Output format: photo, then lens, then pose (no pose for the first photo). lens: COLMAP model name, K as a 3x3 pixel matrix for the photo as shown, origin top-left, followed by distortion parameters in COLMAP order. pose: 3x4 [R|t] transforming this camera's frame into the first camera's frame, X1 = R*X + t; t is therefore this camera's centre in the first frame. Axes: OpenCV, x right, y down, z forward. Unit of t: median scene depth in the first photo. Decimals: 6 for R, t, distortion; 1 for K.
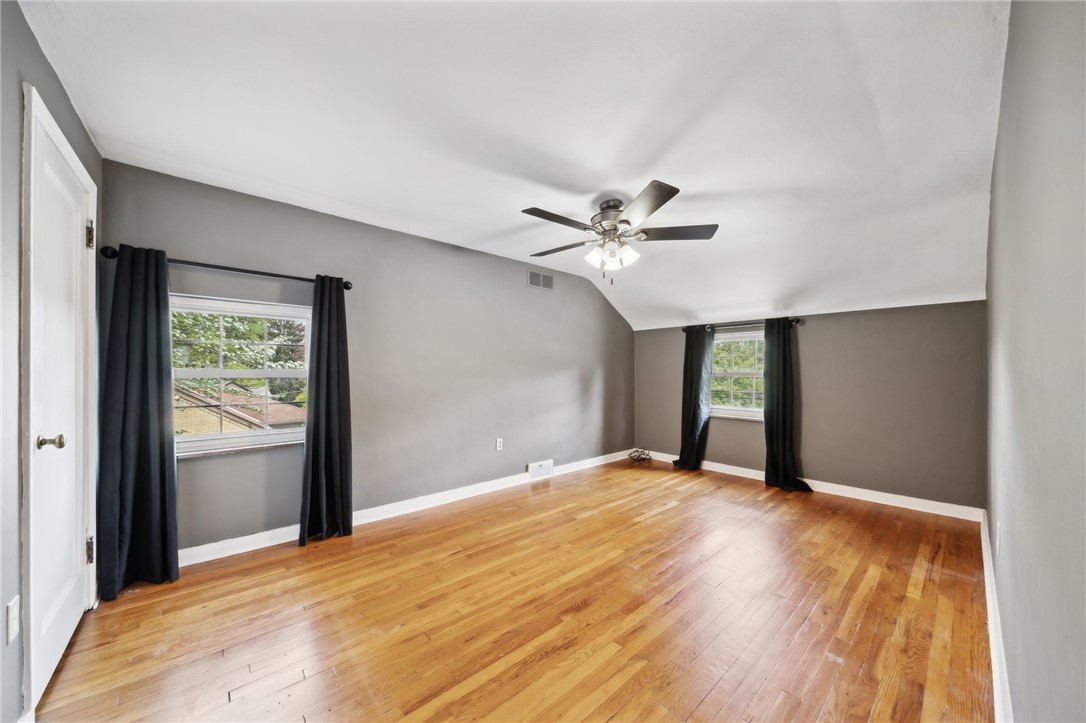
lens RADIAL K [[385.3, 0, 541.1], [0, 385.3, 365.9], [0, 0, 1]] dist [0.000176, -0.001428]
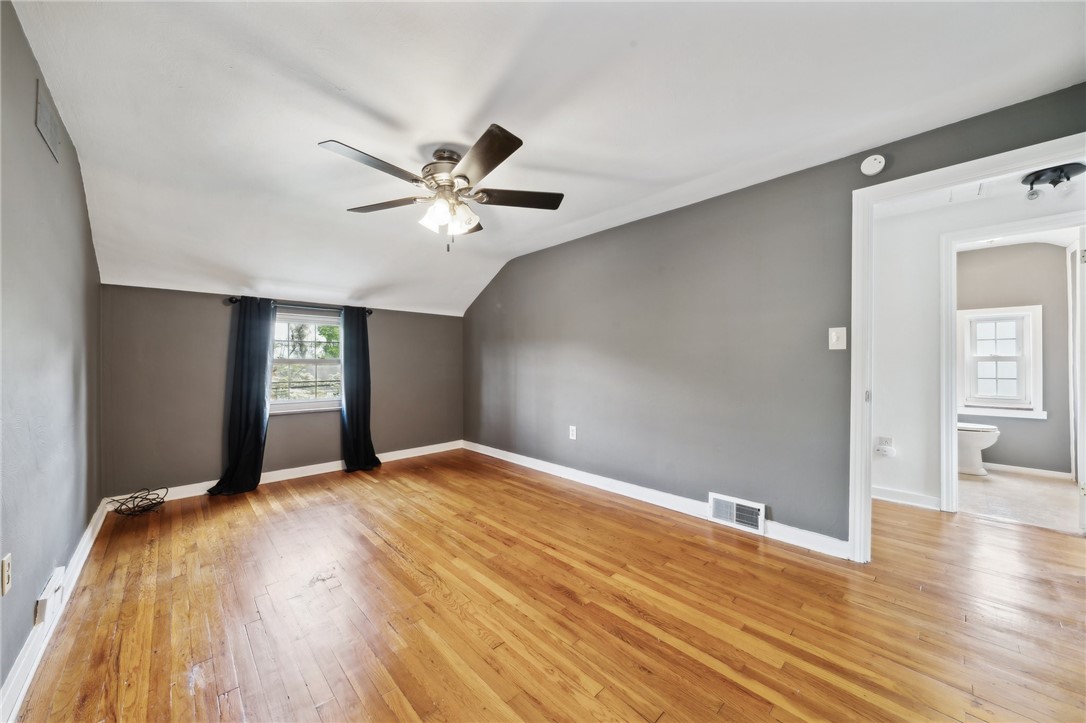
lens RADIAL K [[385.3, 0, 538.7], [0, 385.3, 366.5], [0, 0, 1]] dist [0.000176, -0.001428]
pose [[-0.026619, -0.013526, 0.999554, -0.576432], [-0.009166, 0.999870, 0.013286, 0.022042], [-0.999604, -0.008809, -0.026739, 0.720812]]
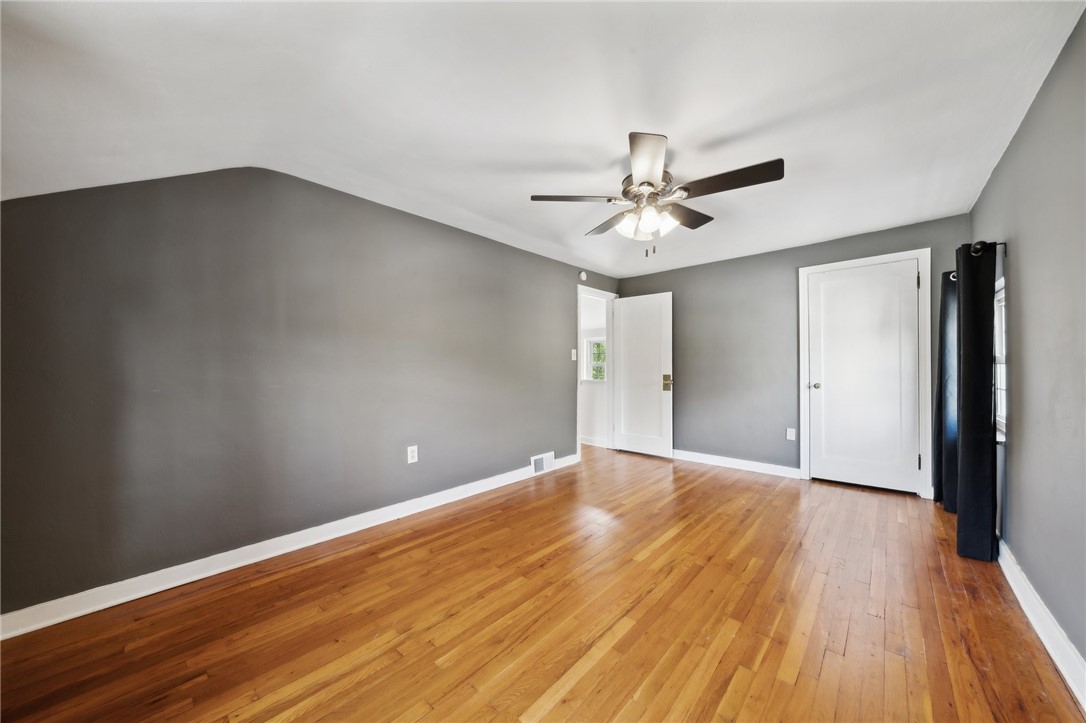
lens RADIAL K [[385.3, 0, 533.9], [0, 385.3, 369.3], [0, 0, 1]] dist [0.000176, -0.001428]
pose [[-0.995915, 0.004928, -0.090161, 0.449353], [0.005639, 0.999955, -0.007634, 0.041235], [0.090120, -0.008112, -0.995898, 1.606743]]
